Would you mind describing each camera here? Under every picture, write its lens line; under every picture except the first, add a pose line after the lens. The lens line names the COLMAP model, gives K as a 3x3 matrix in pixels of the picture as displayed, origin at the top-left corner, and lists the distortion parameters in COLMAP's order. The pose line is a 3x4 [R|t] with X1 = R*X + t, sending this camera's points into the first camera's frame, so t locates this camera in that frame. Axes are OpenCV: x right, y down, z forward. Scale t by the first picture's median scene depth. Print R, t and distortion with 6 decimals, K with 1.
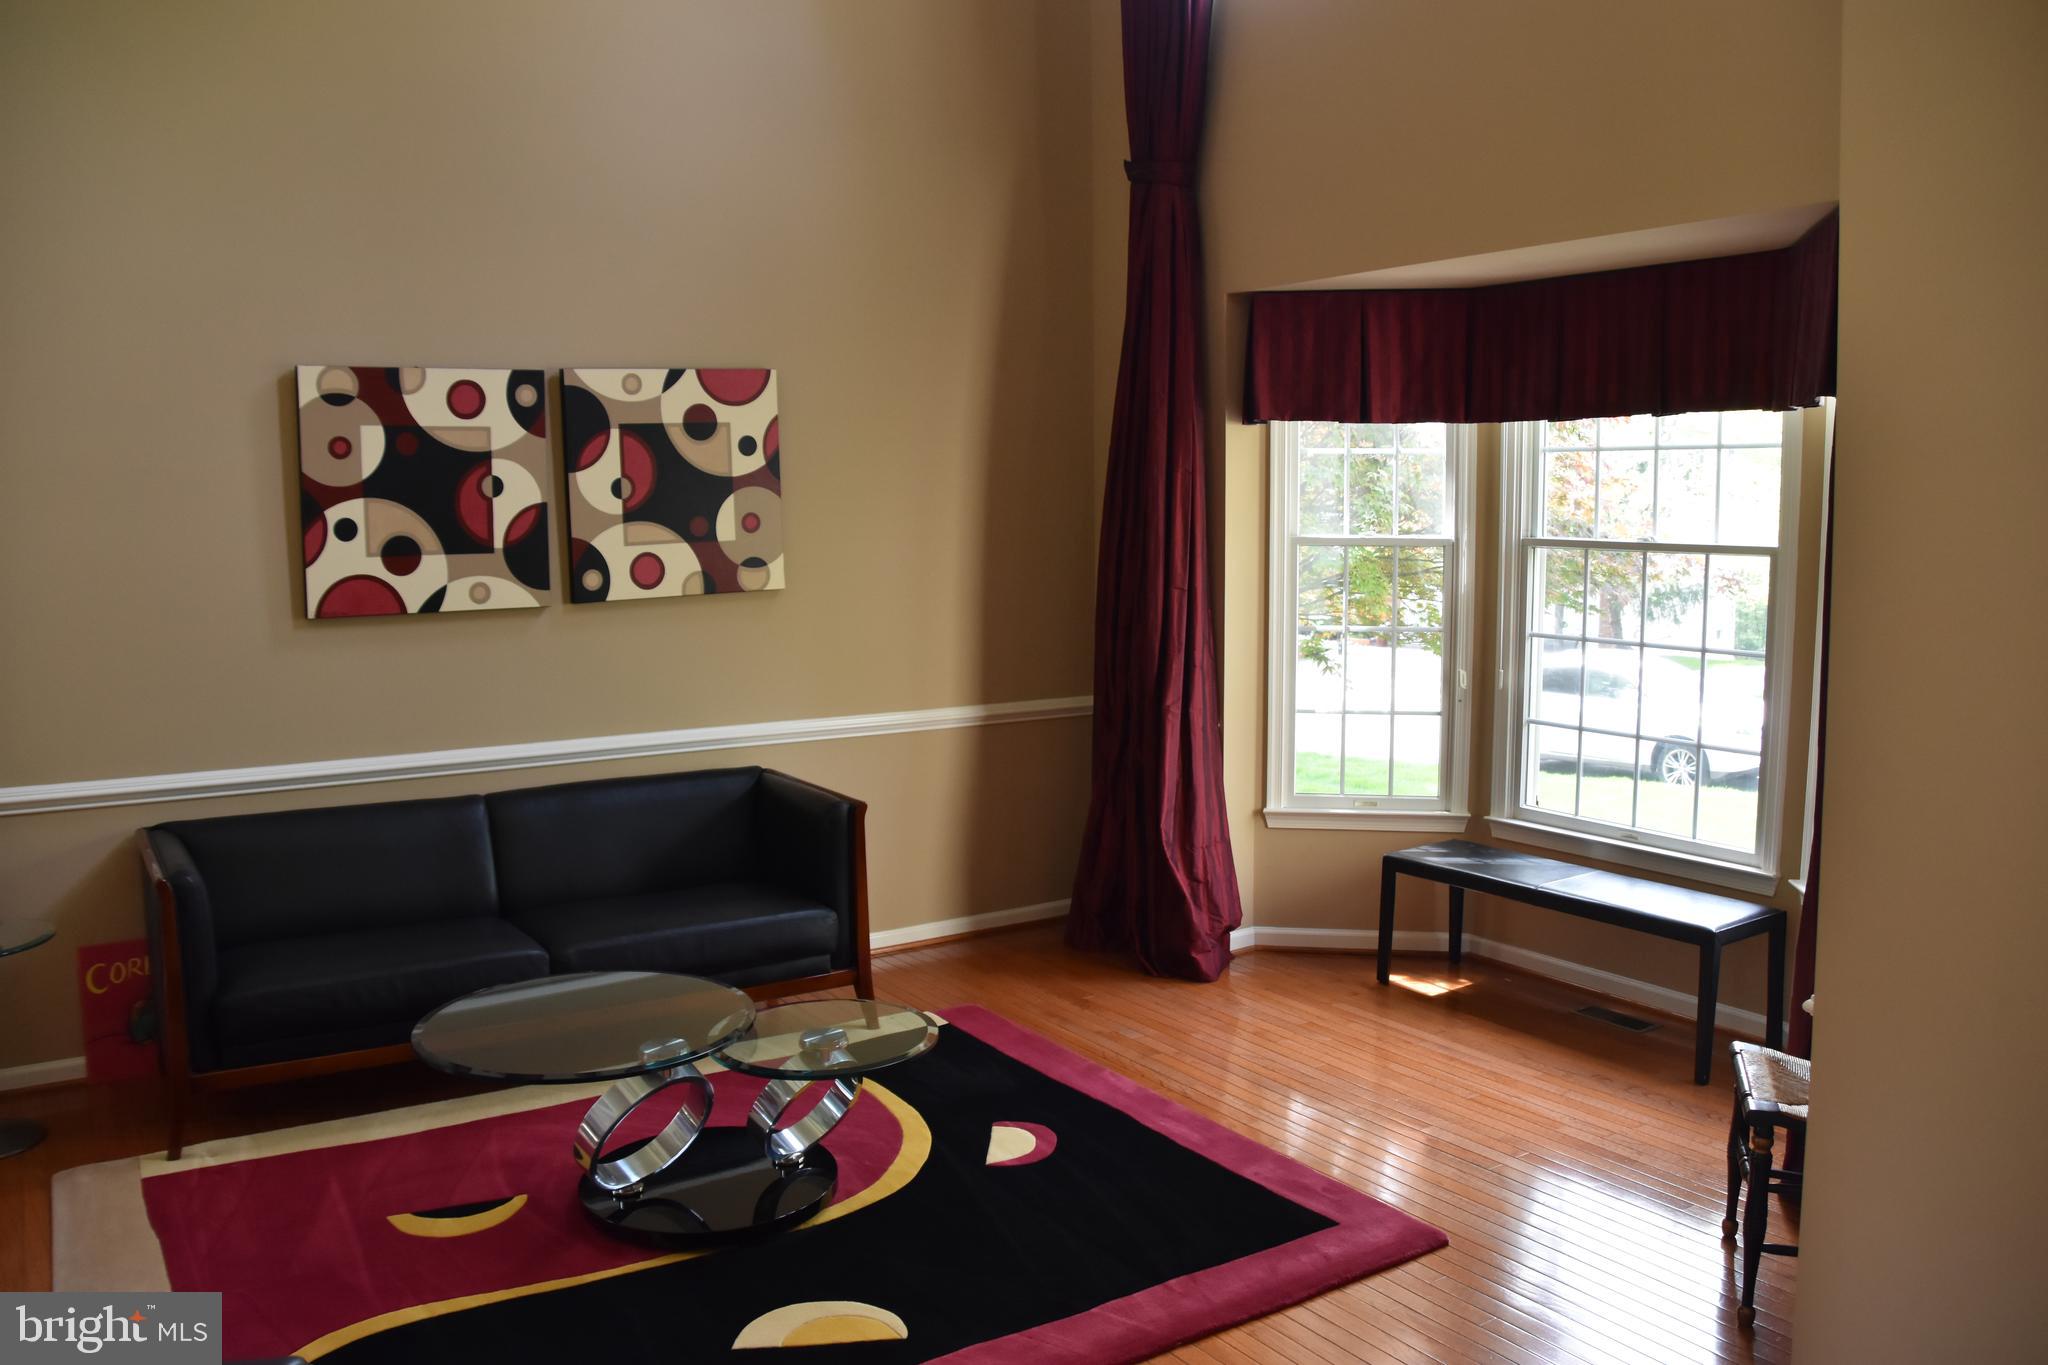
lens RADIAL K [[1634.4, 0, 1024.6], [0, 1634.4, 680.7], [0, 0, 1]] dist [-0.102506, -0.003266]
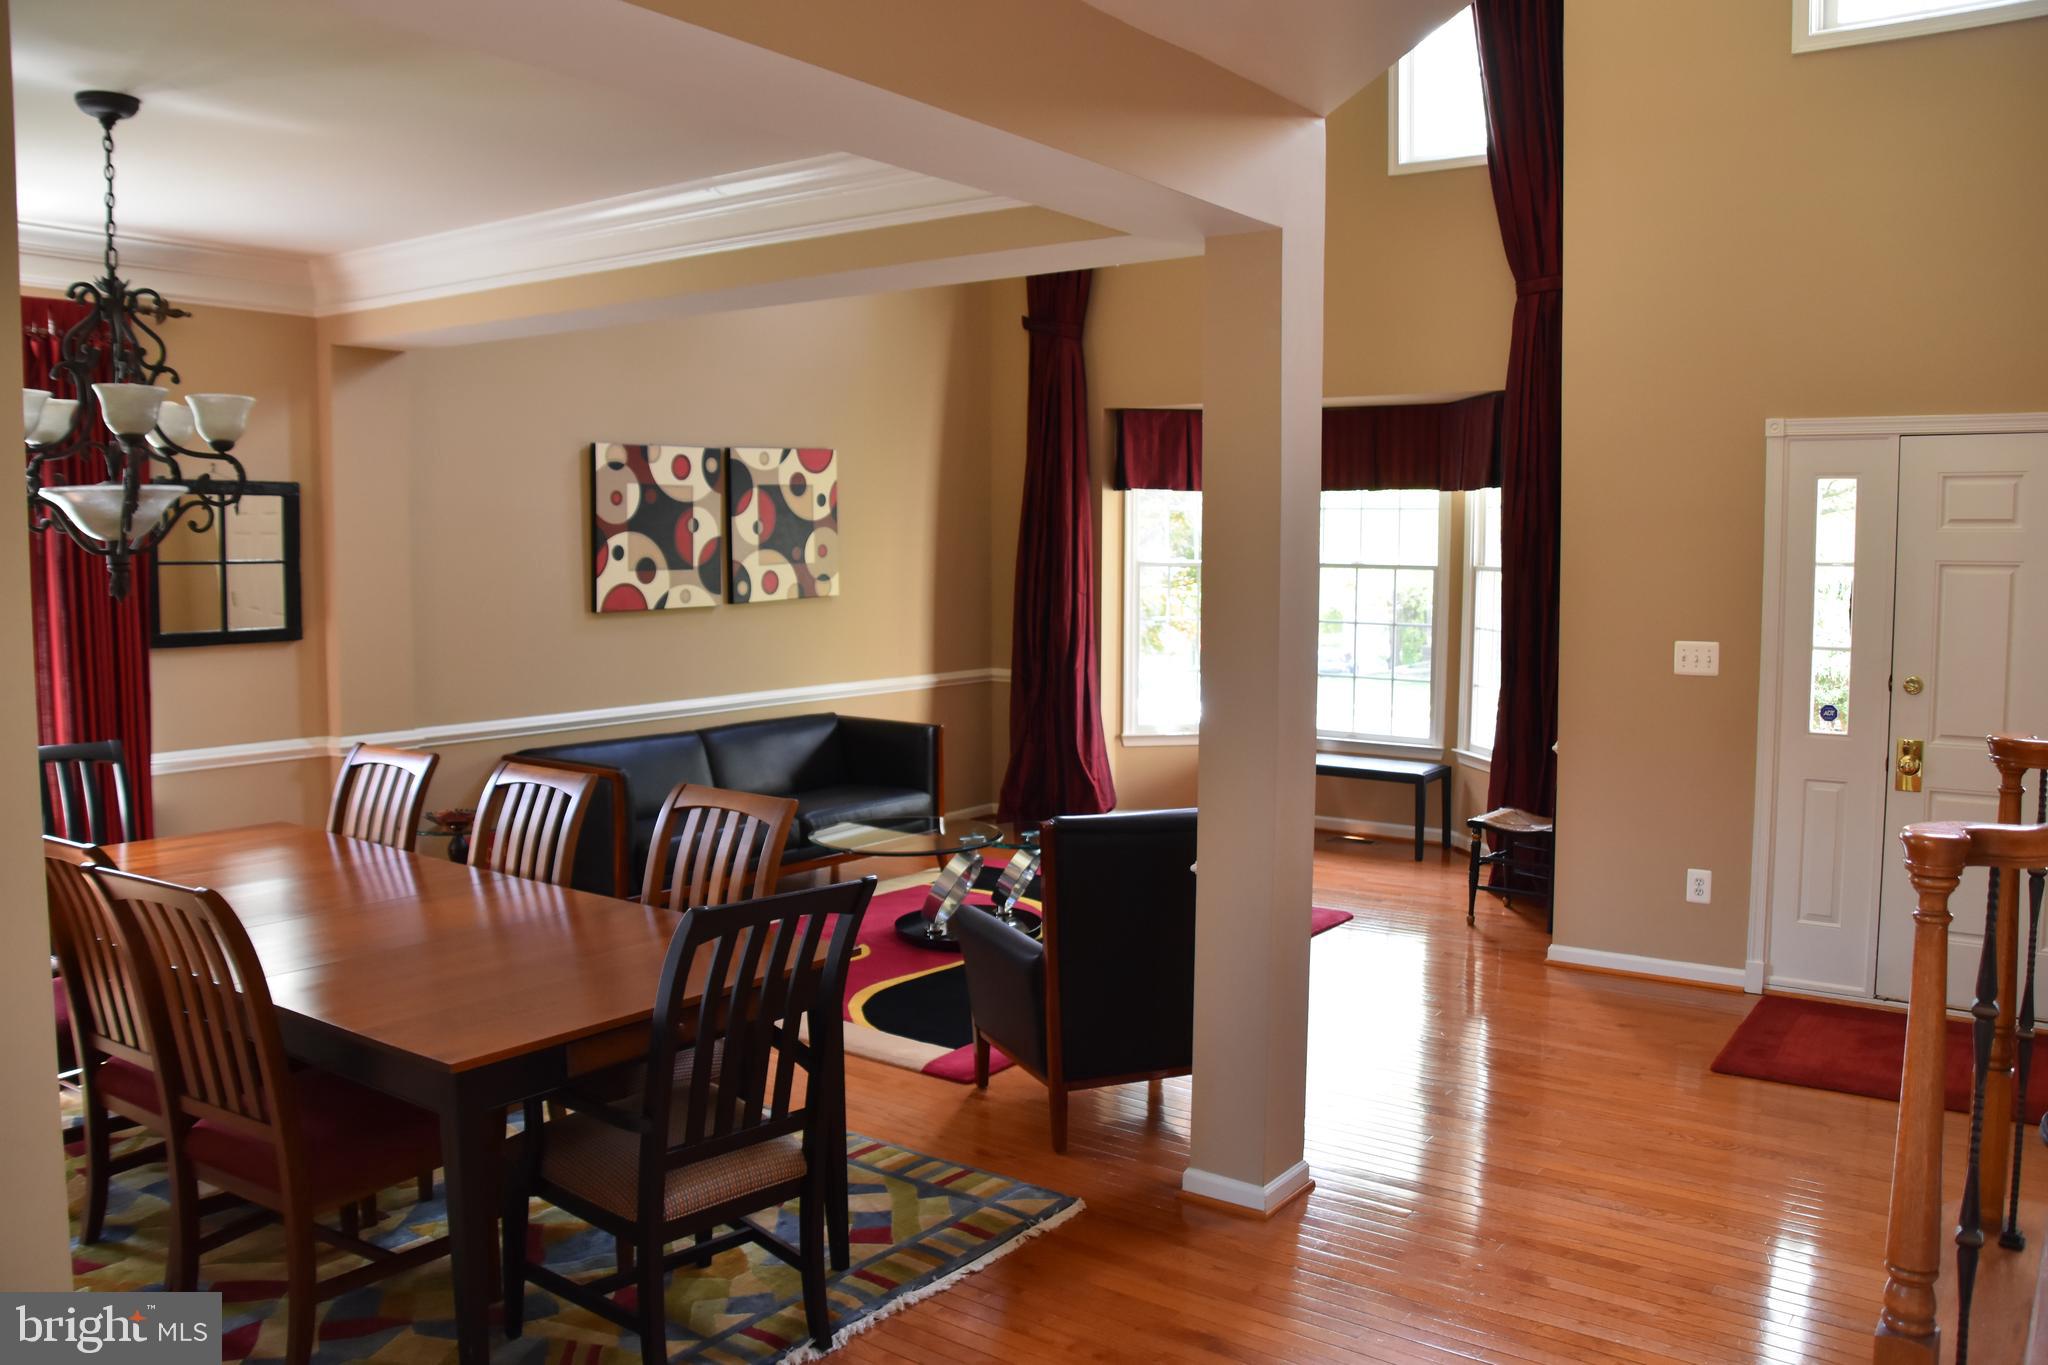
lens RADIAL K [[1634.4, 0, 1023.0], [0, 1634.4, 685.4], [0, 0, 1]] dist [-0.102506, -0.003266]
pose [[0.936550, -0.024384, 0.349684, -0.561083], [0.031757, 0.999377, -0.015366, 0.059995], [-0.349092, 0.025496, 0.936742, -0.506703]]
